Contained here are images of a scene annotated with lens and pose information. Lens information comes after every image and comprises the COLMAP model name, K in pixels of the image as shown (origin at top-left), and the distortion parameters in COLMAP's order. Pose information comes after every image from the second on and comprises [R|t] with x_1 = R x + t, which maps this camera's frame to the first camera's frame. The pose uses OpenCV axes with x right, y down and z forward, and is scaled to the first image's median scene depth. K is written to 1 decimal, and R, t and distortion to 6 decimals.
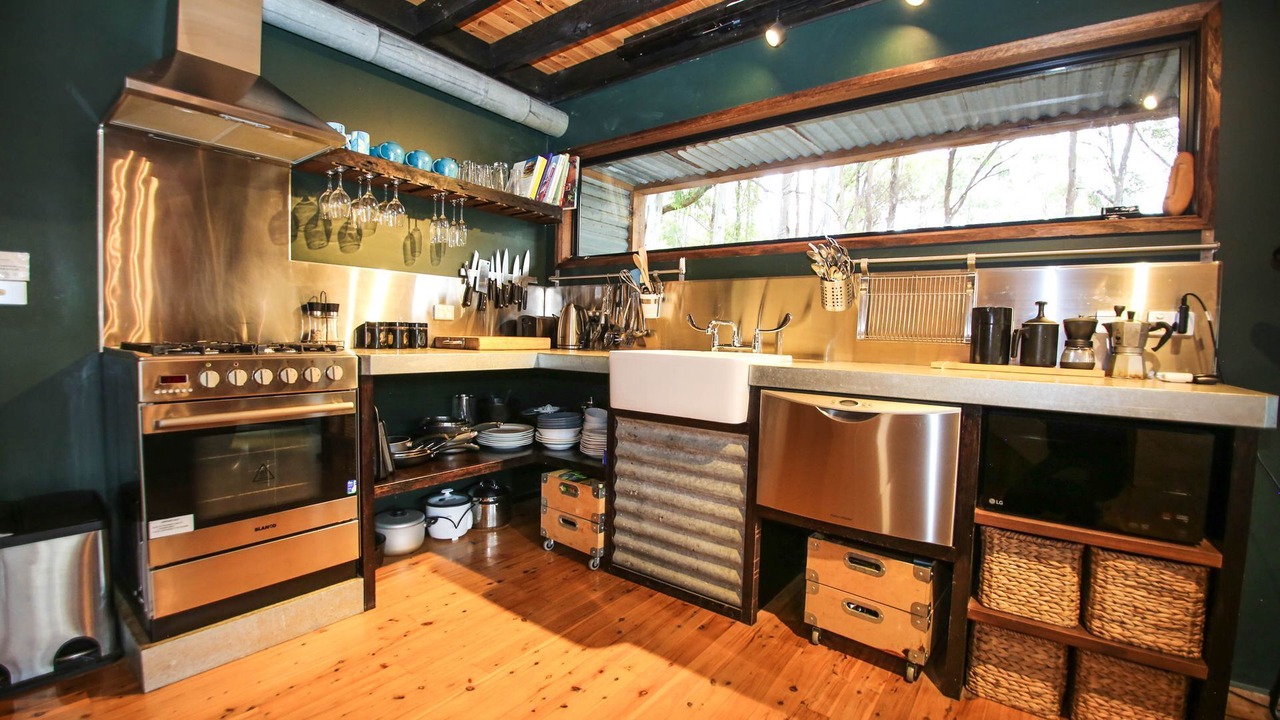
lens RADIAL K [[546.7, 0, 632.5], [0, 546.7, 364.0], [0, 0, 1]] dist [-0.035145, -0.003151]
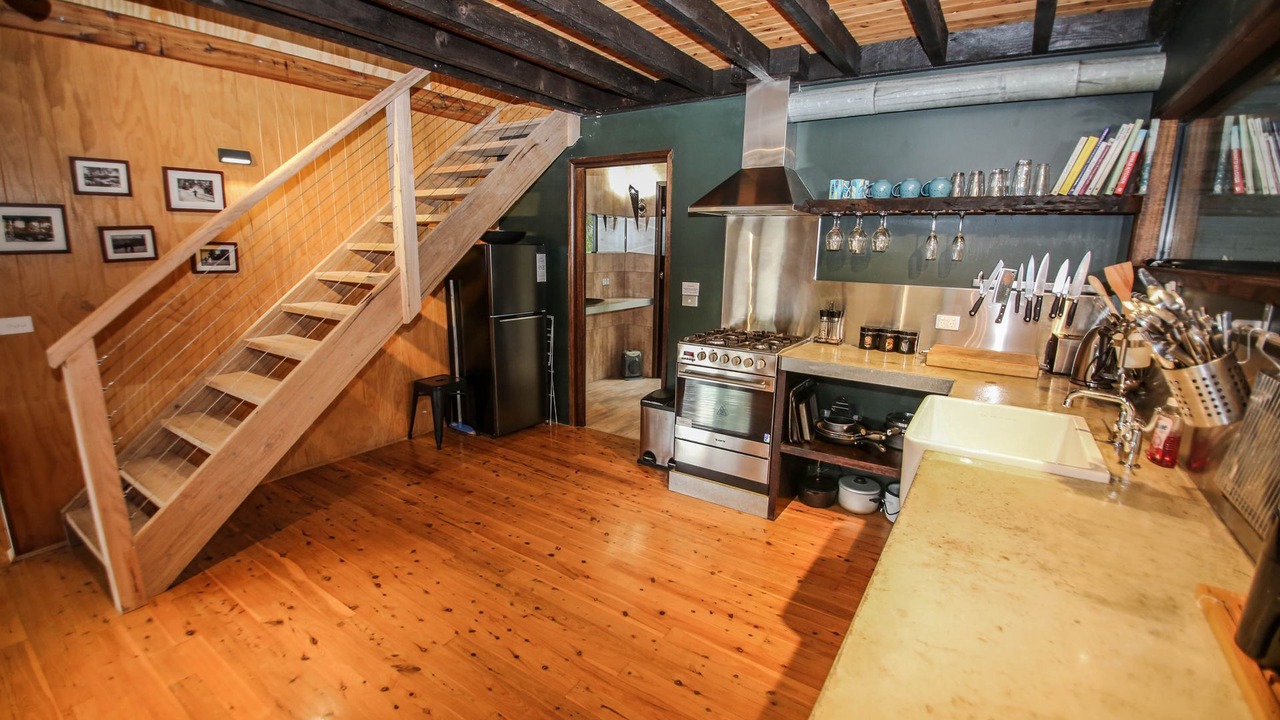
lens RADIAL K [[546.7, 0, 635.5], [0, 546.7, 366.3], [0, 0, 1]] dist [-0.035145, -0.003151]
pose [[0.062845, 0.194546, -0.978878, 0.900896], [-0.072911, 0.979091, 0.189907, -0.232501], [0.995356, 0.059437, 0.075716, 0.470967]]
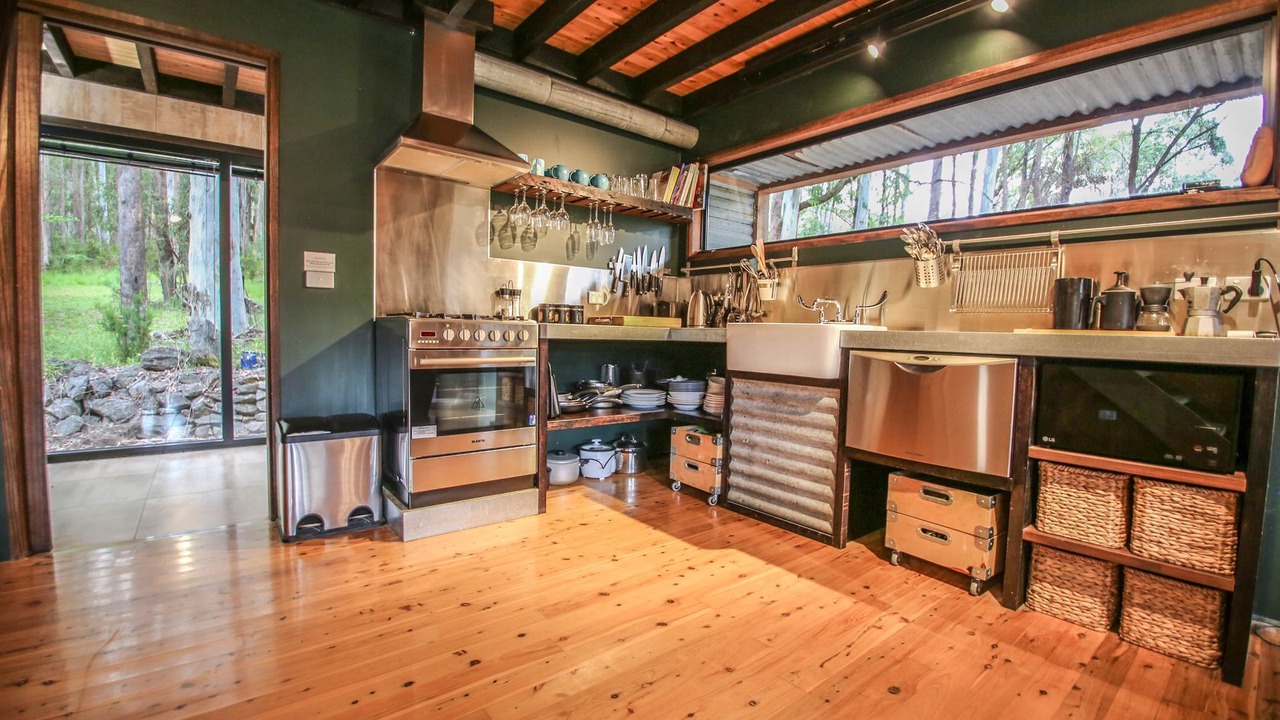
lens RADIAL K [[546.7, 0, 633.8], [0, 546.7, 362.3], [0, 0, 1]] dist [-0.035145, -0.003151]
pose [[0.969792, 0.012417, -0.243618, 0.060663], [-0.013766, 0.999898, -0.003836, 0.078929], [0.243545, 0.007074, 0.969864, -0.264565]]
